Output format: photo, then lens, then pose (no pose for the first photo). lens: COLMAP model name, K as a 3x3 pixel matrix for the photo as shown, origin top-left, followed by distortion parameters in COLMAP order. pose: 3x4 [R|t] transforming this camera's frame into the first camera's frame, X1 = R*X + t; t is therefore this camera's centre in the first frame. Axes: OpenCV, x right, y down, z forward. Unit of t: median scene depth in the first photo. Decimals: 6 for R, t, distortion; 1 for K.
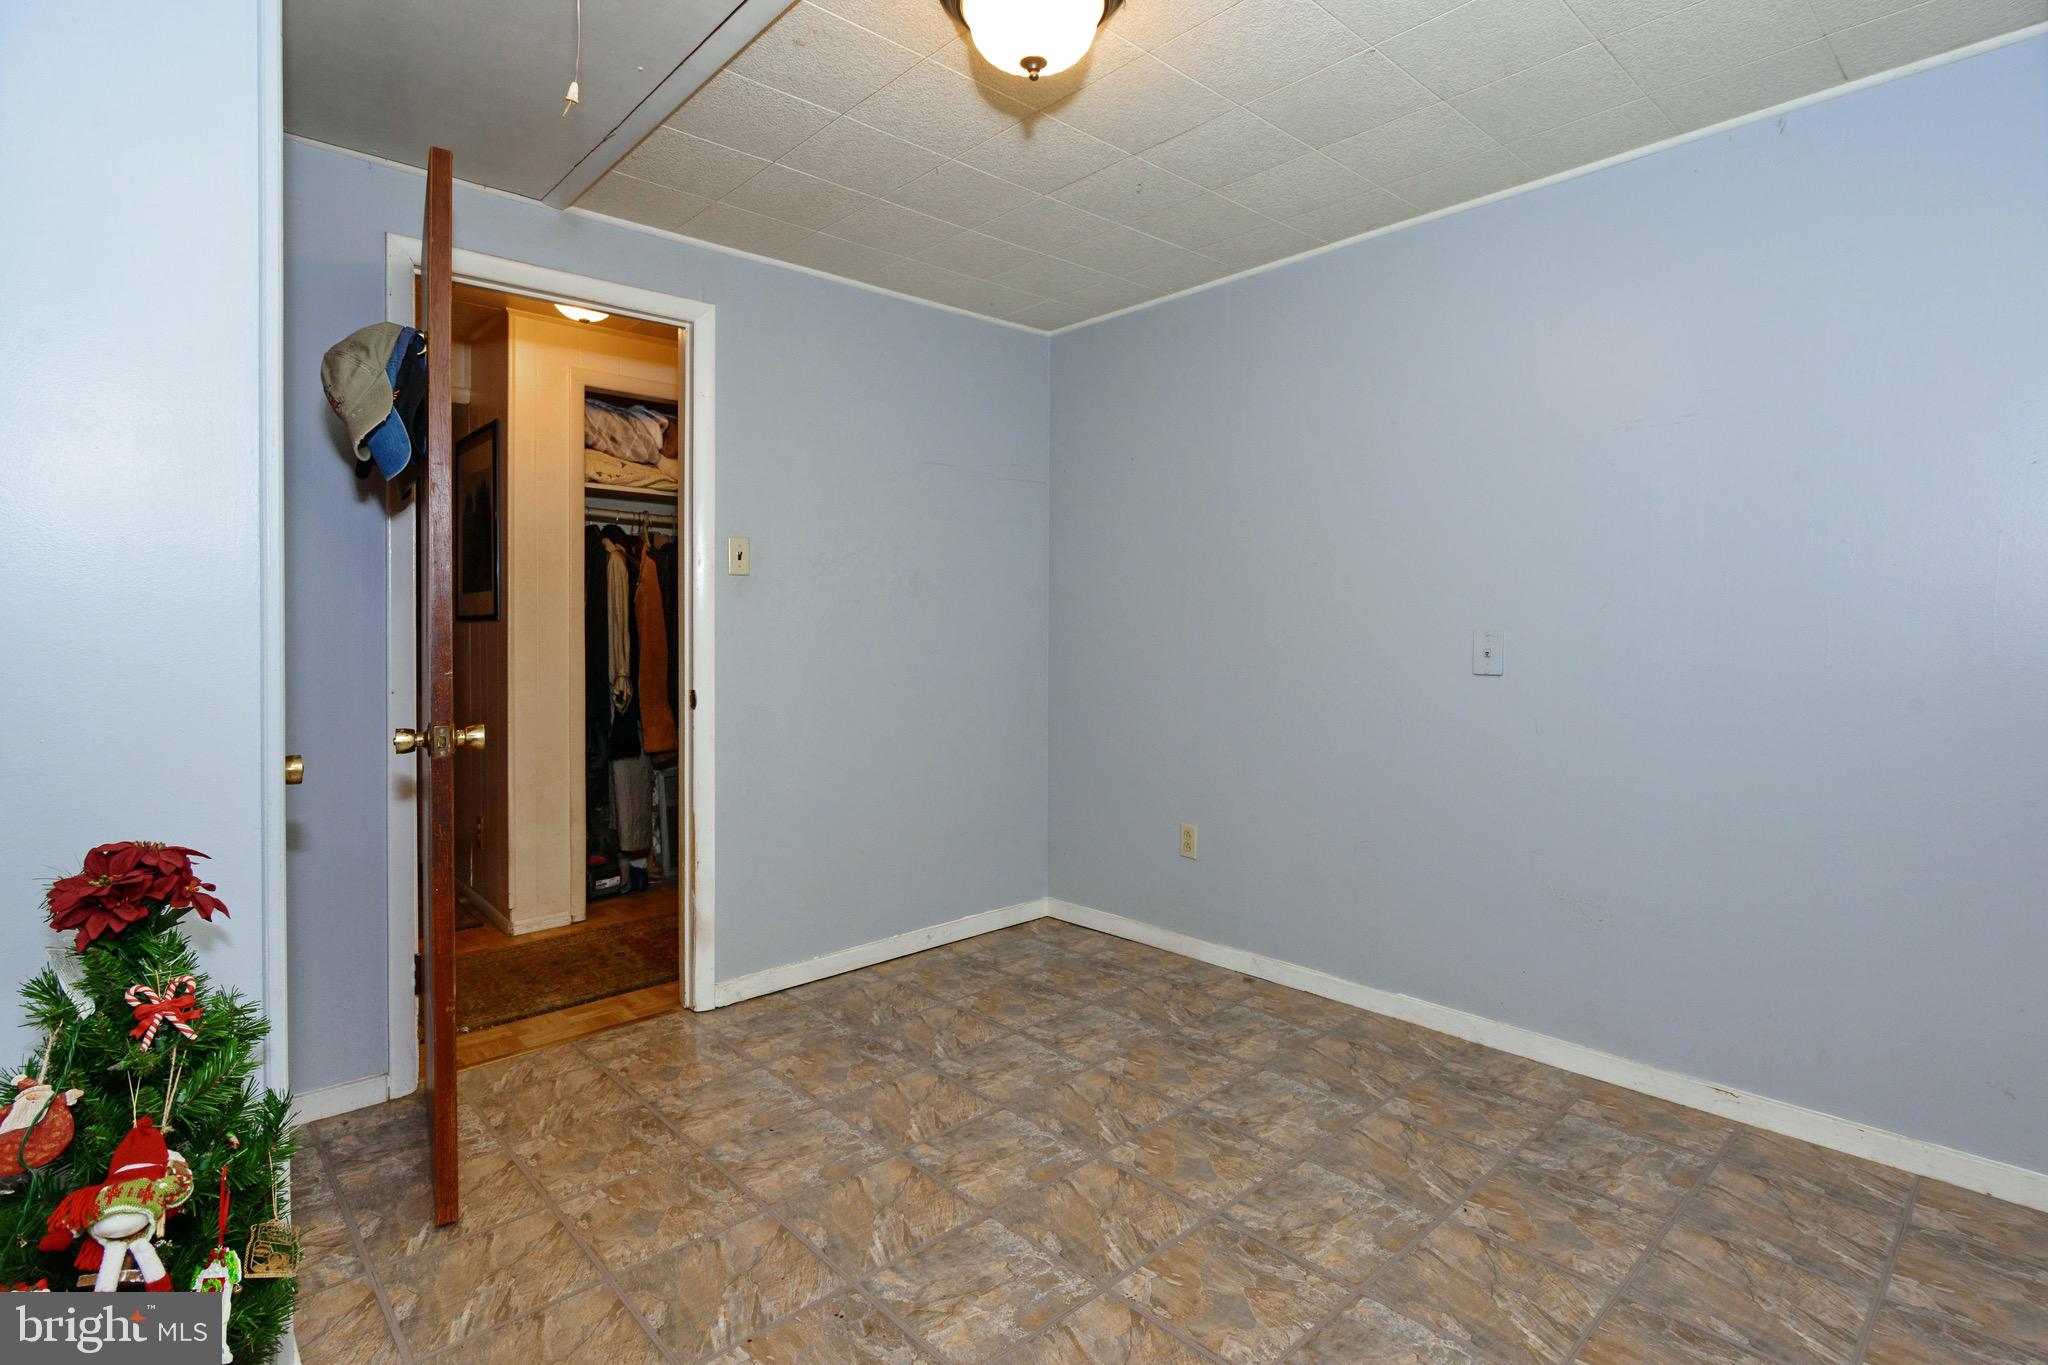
lens RADIAL K [[1016.3, 0, 1028.2], [0, 1016.3, 656.6], [0, 0, 1]] dist [-0.009333, -0.000509]
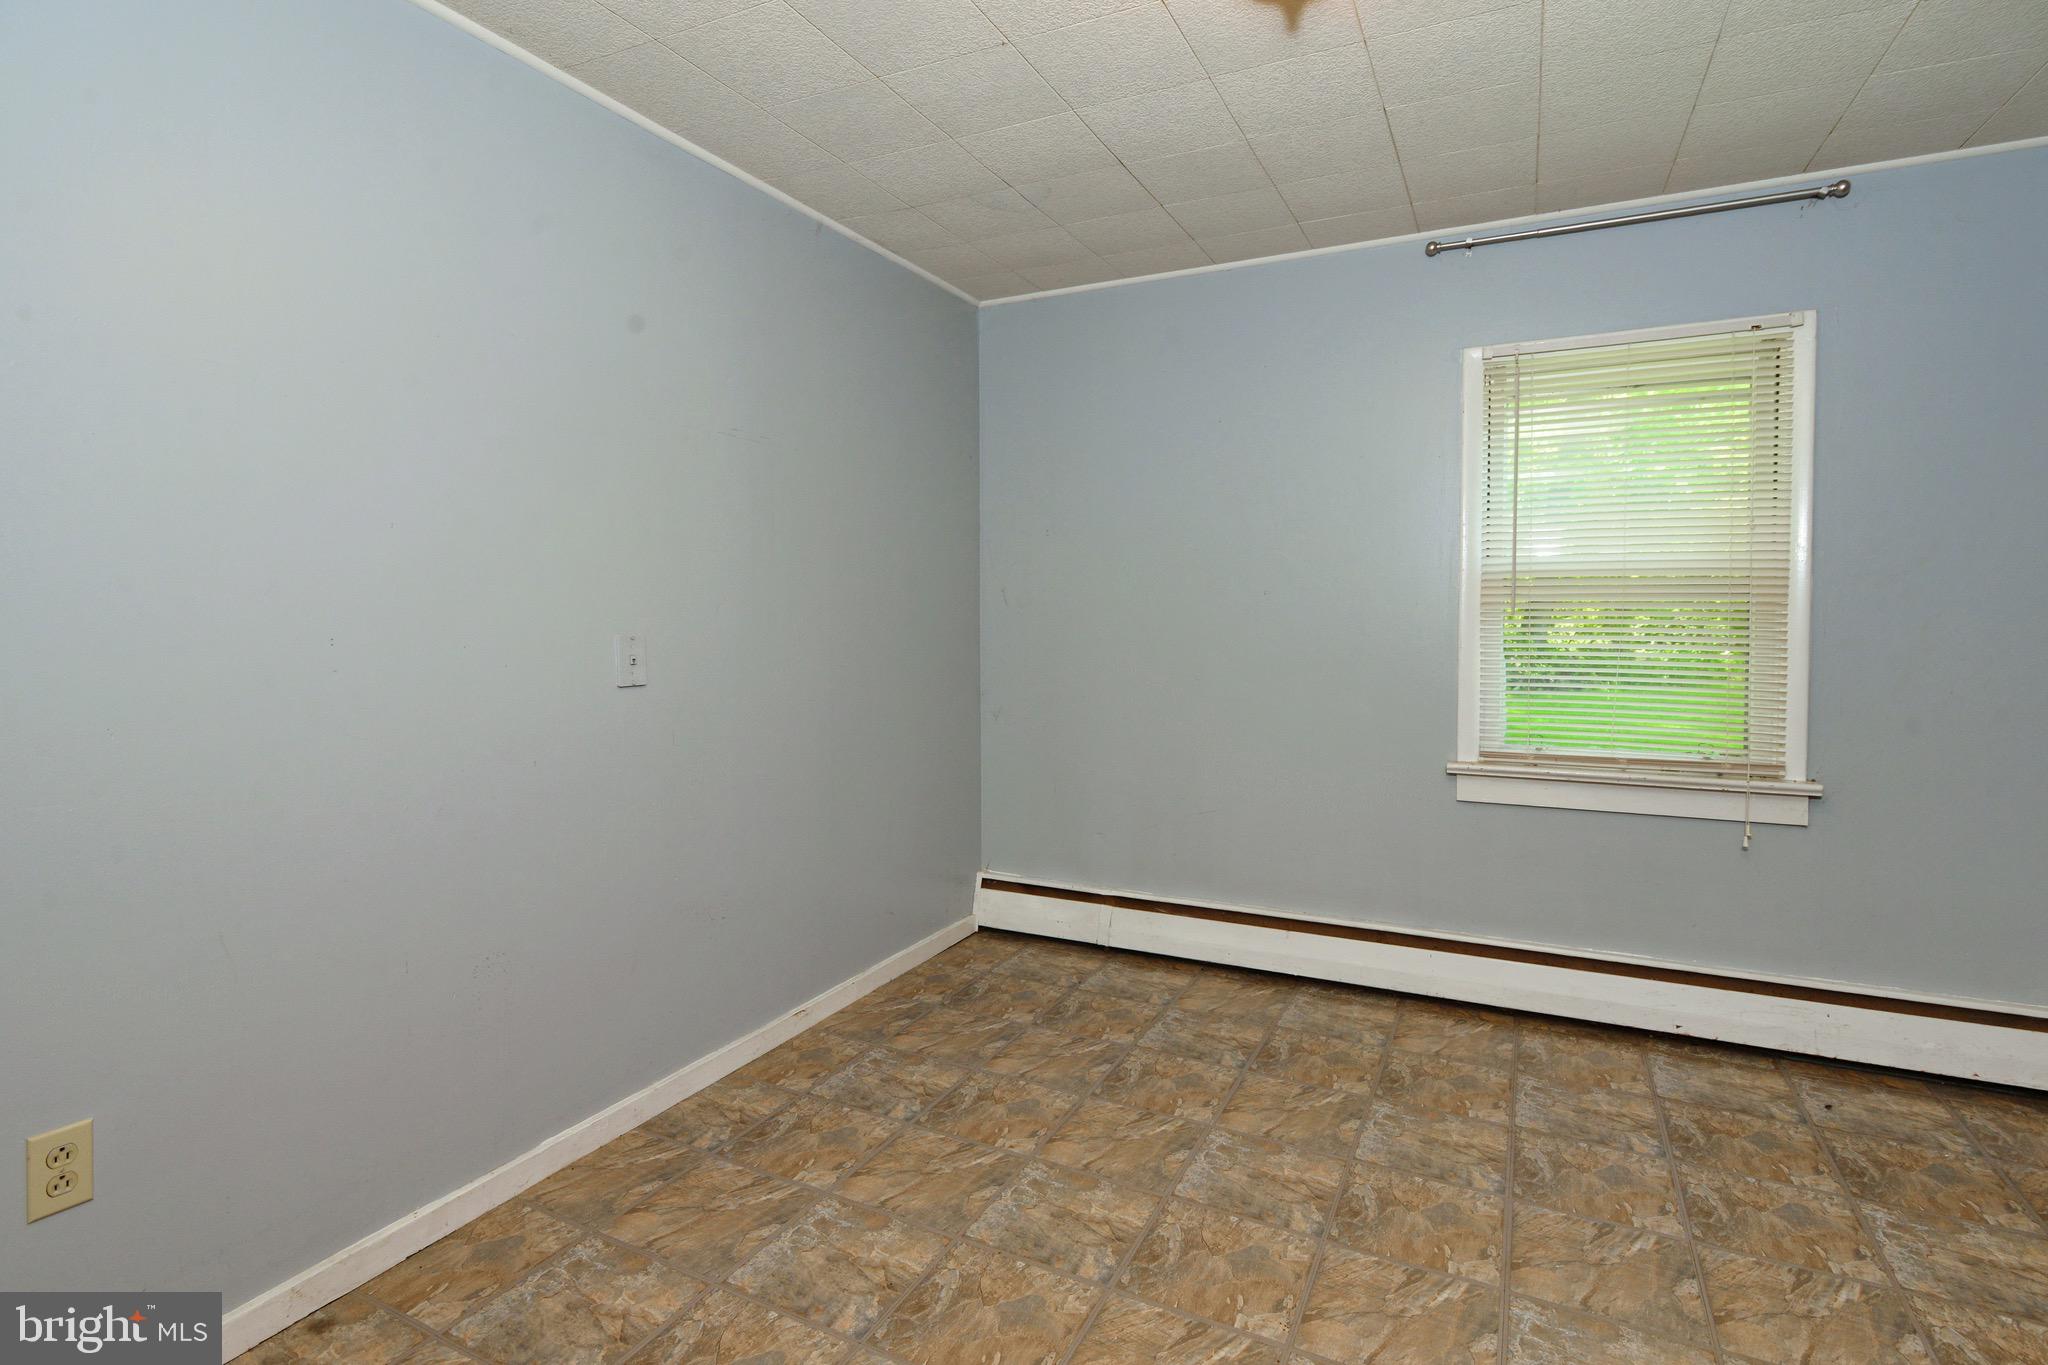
lens RADIAL K [[1016.3, 0, 1028.2], [0, 1016.3, 656.6], [0, 0, 1]] dist [-0.009333, -0.000509]
pose [[-0.365764, -0.044099, 0.929662, -0.583723], [0.020029, 0.998273, 0.055234, -0.060782], [-0.930492, 0.038822, -0.364249, 1.325375]]
